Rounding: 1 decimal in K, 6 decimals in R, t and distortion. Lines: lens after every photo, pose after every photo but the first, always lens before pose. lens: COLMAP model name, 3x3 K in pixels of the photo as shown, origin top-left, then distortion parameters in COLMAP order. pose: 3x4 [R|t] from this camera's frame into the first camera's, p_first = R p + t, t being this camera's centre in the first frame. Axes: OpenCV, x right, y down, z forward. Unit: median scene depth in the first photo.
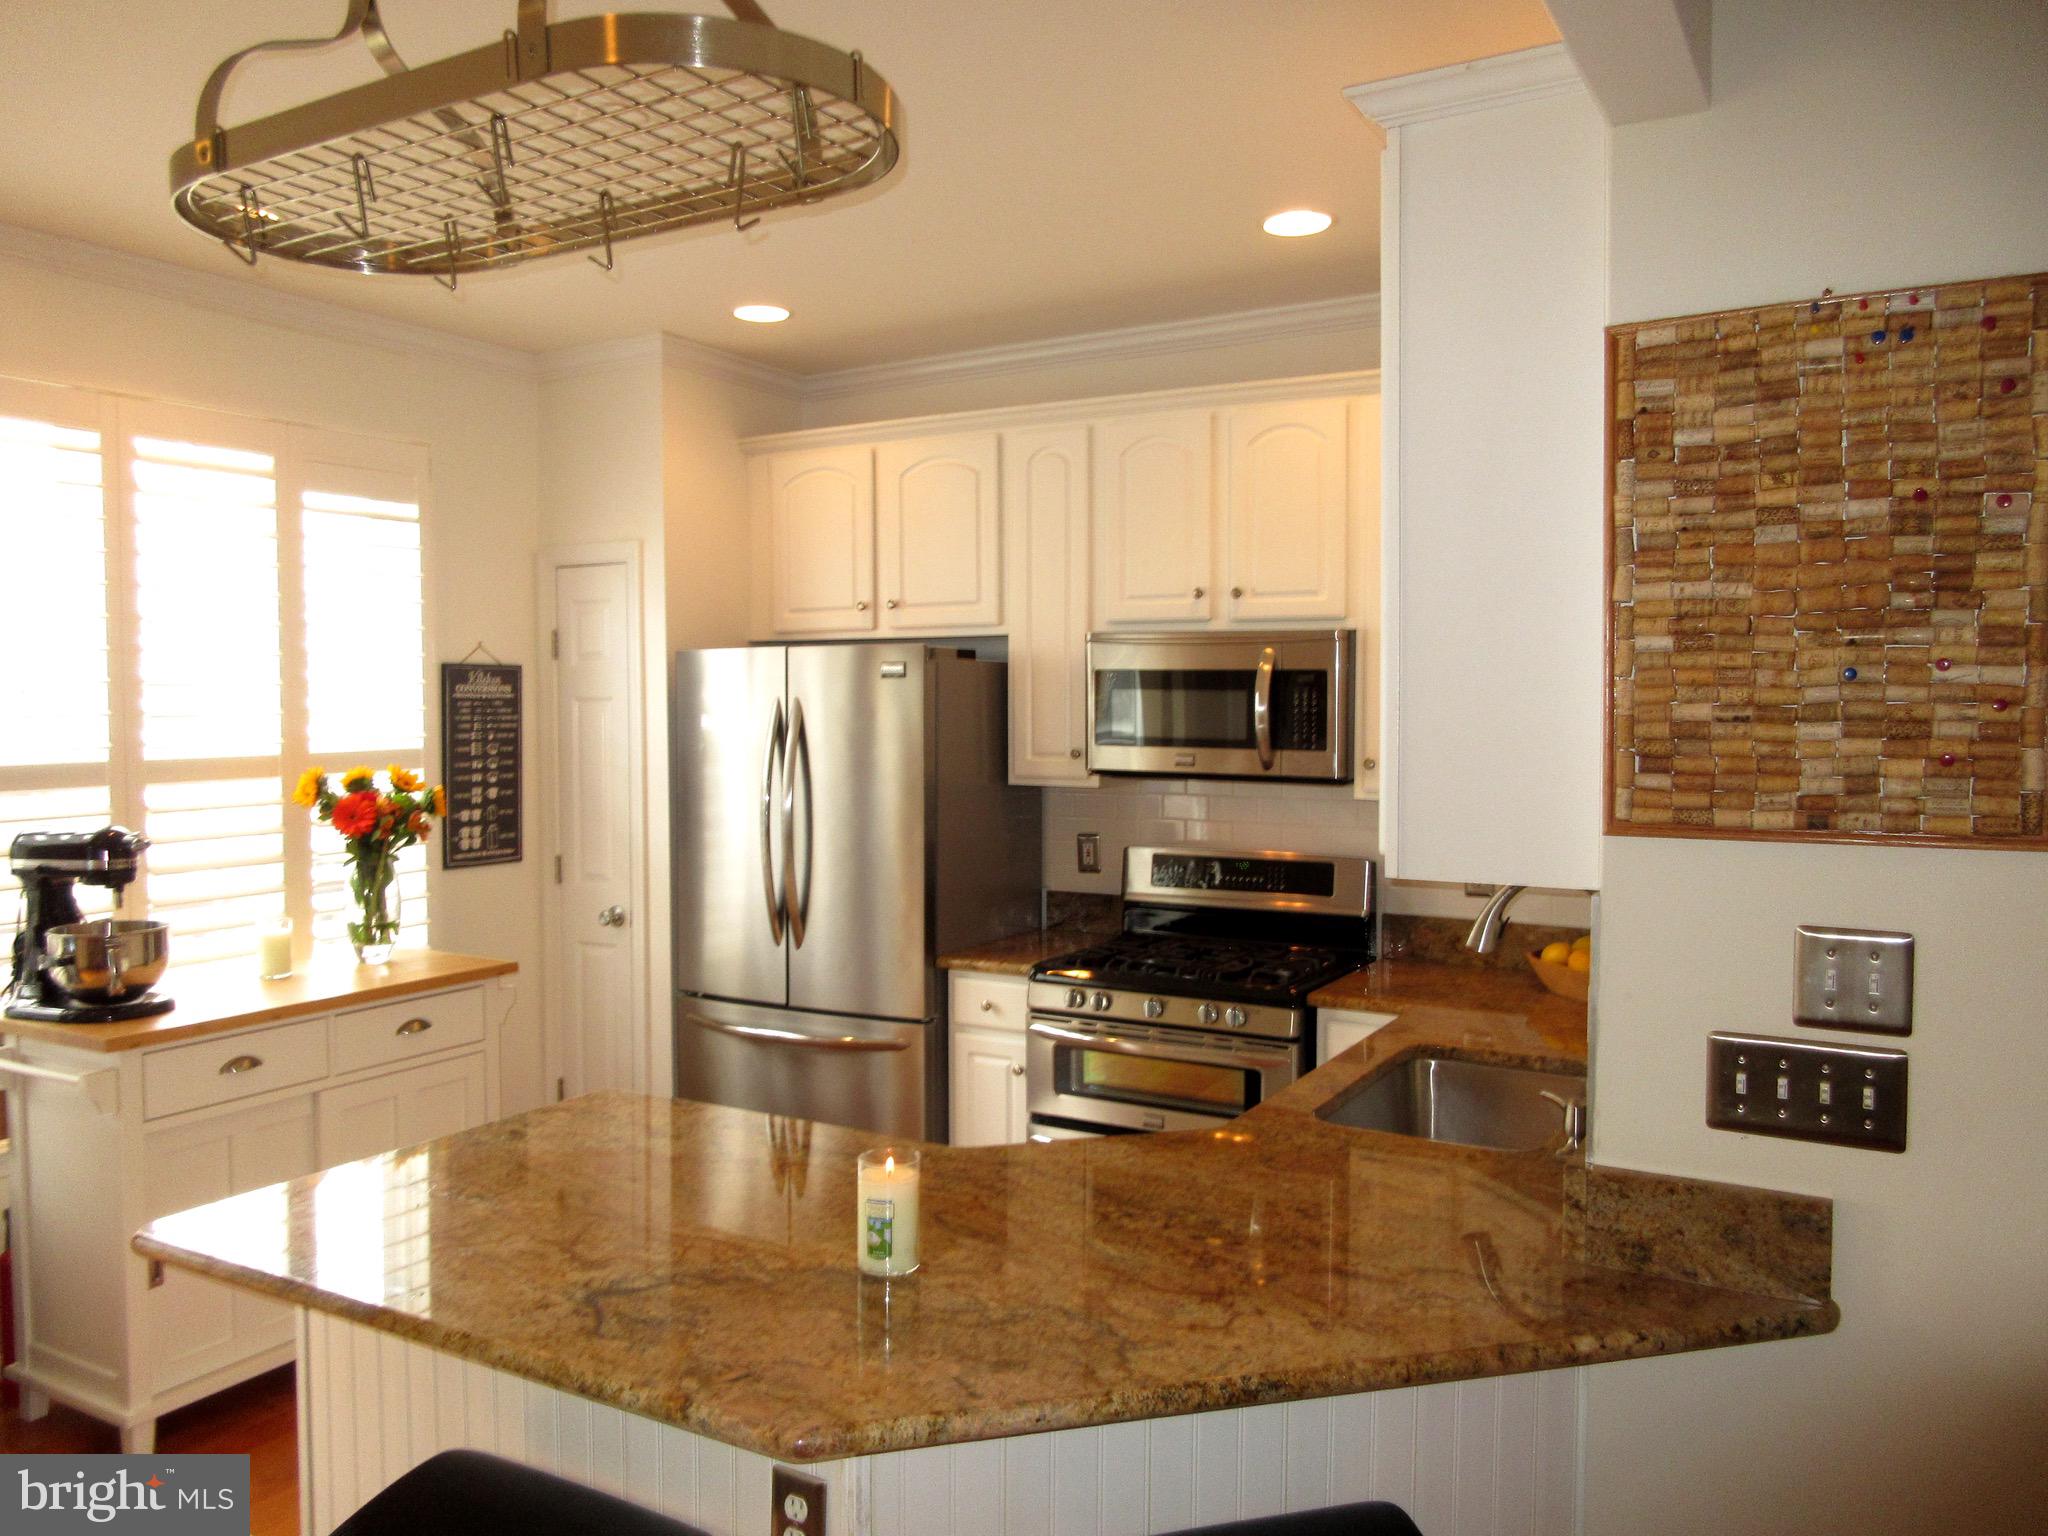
lens RADIAL K [[1538.4, 0, 1019.9], [0, 1538.4, 759.1], [0, 0, 1]] dist [0.000426, -0.001791]
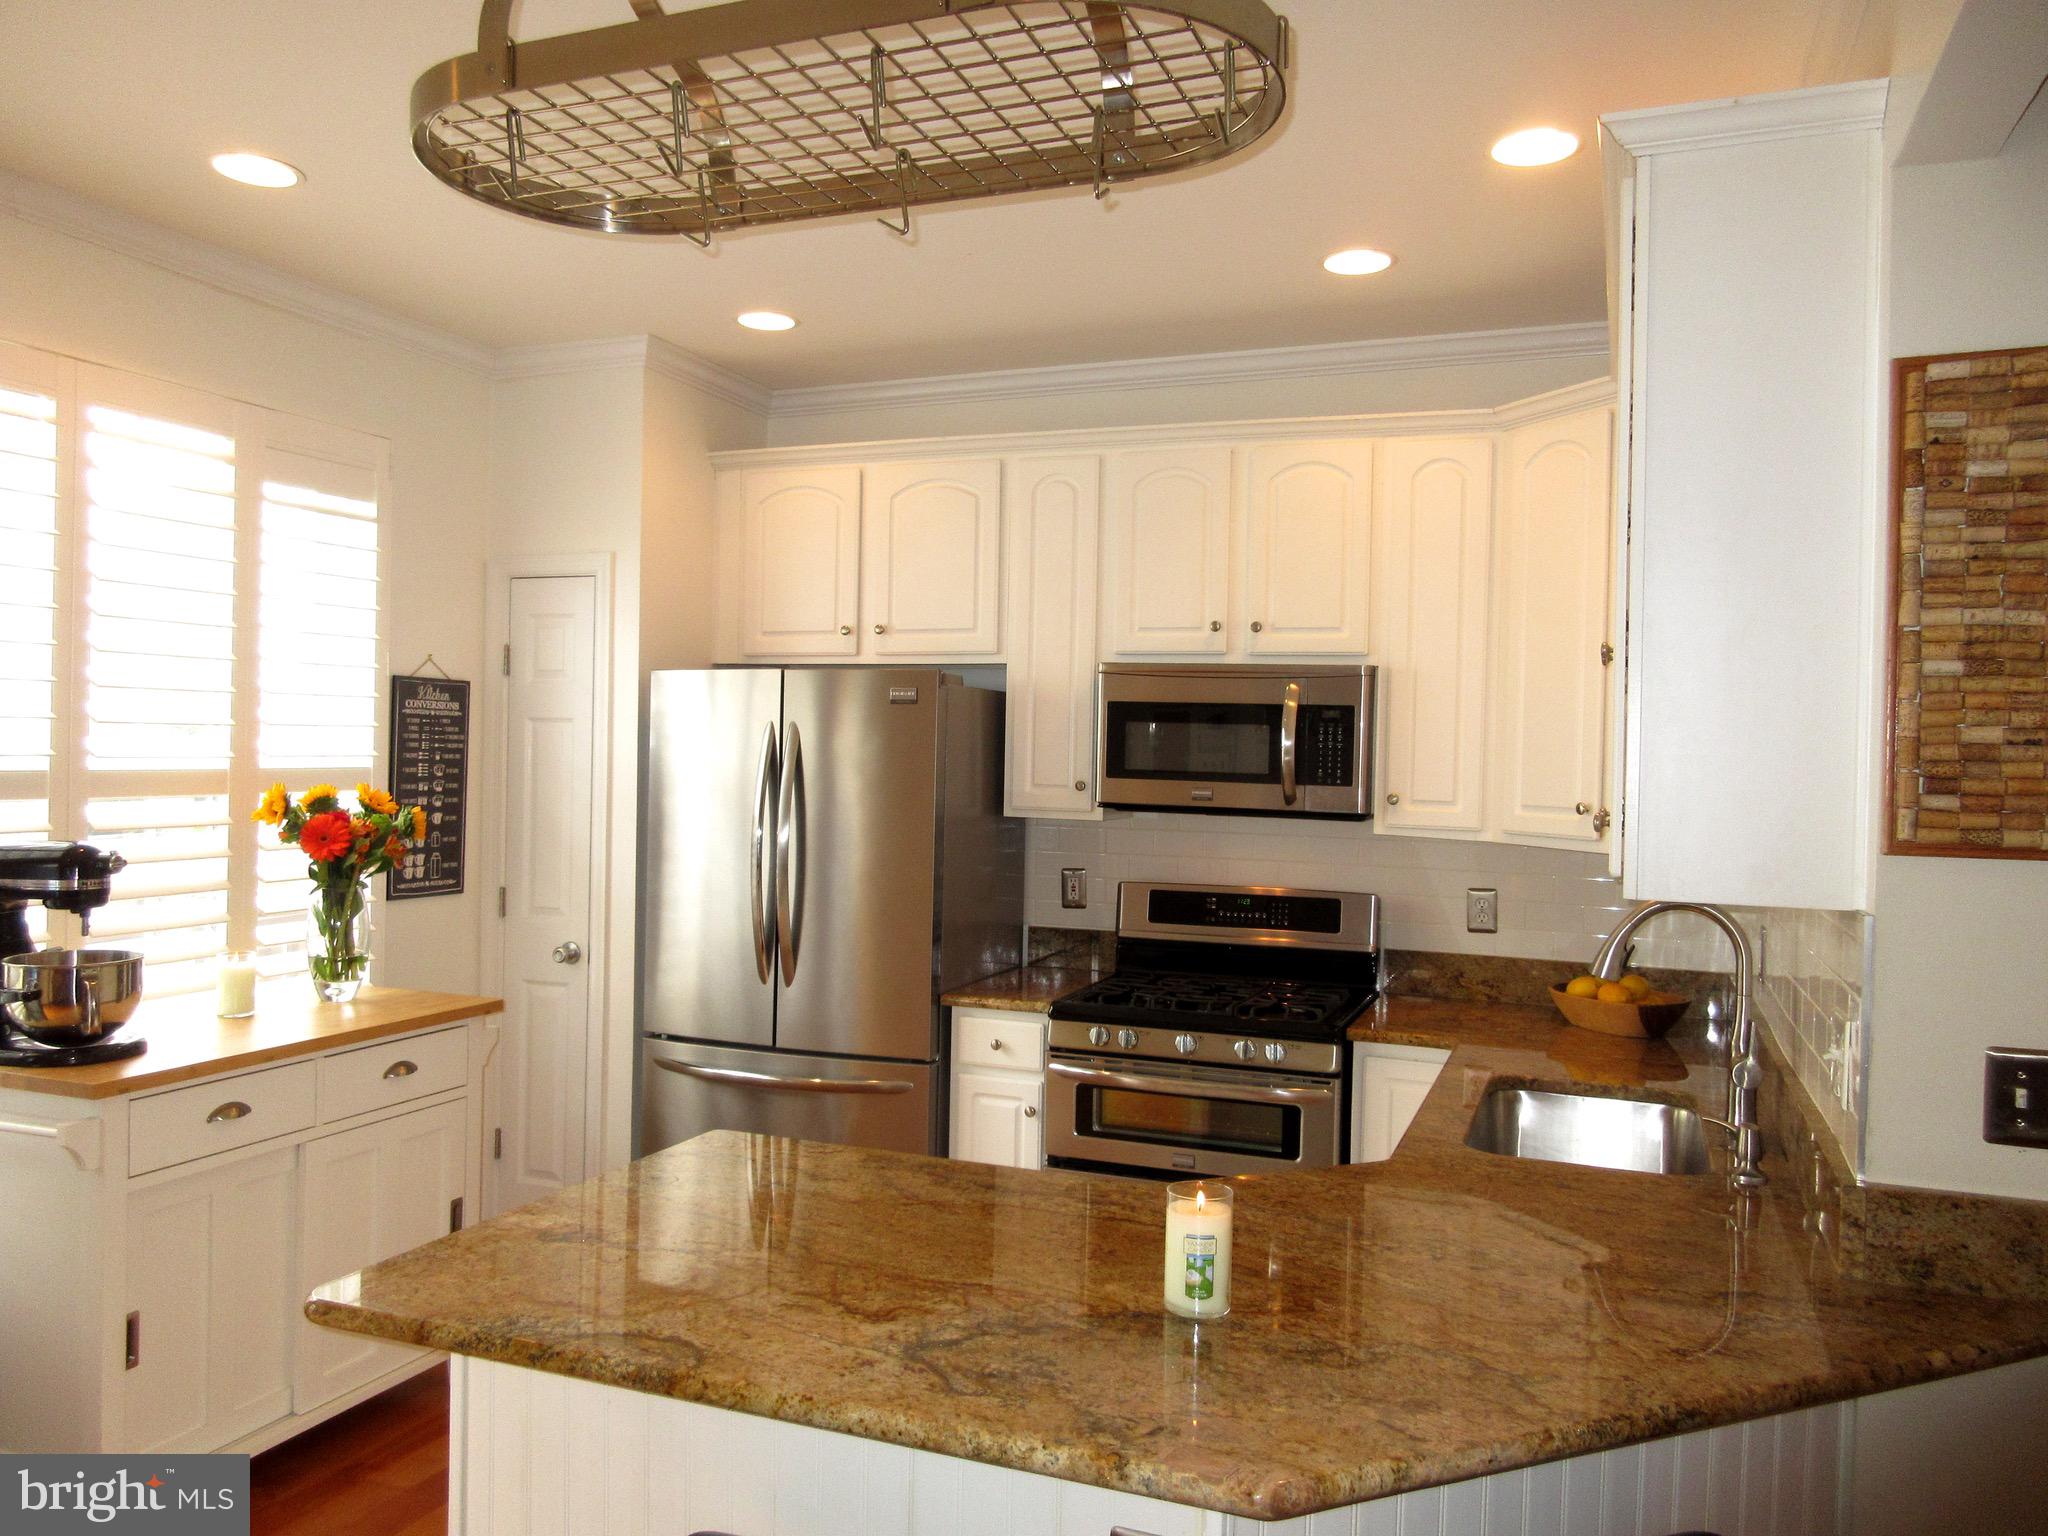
lens RADIAL K [[1537.0, 0, 1028.4], [0, 1537.0, 762.5], [0, 0, 1]] dist [-0.001532, -0.002165]
pose [[0.987895, 0.021304, 0.153657, -0.187829], [-0.016615, 0.999358, -0.031736, 0.016636], [-0.154234, 0.028799, 0.987614, 0.046518]]
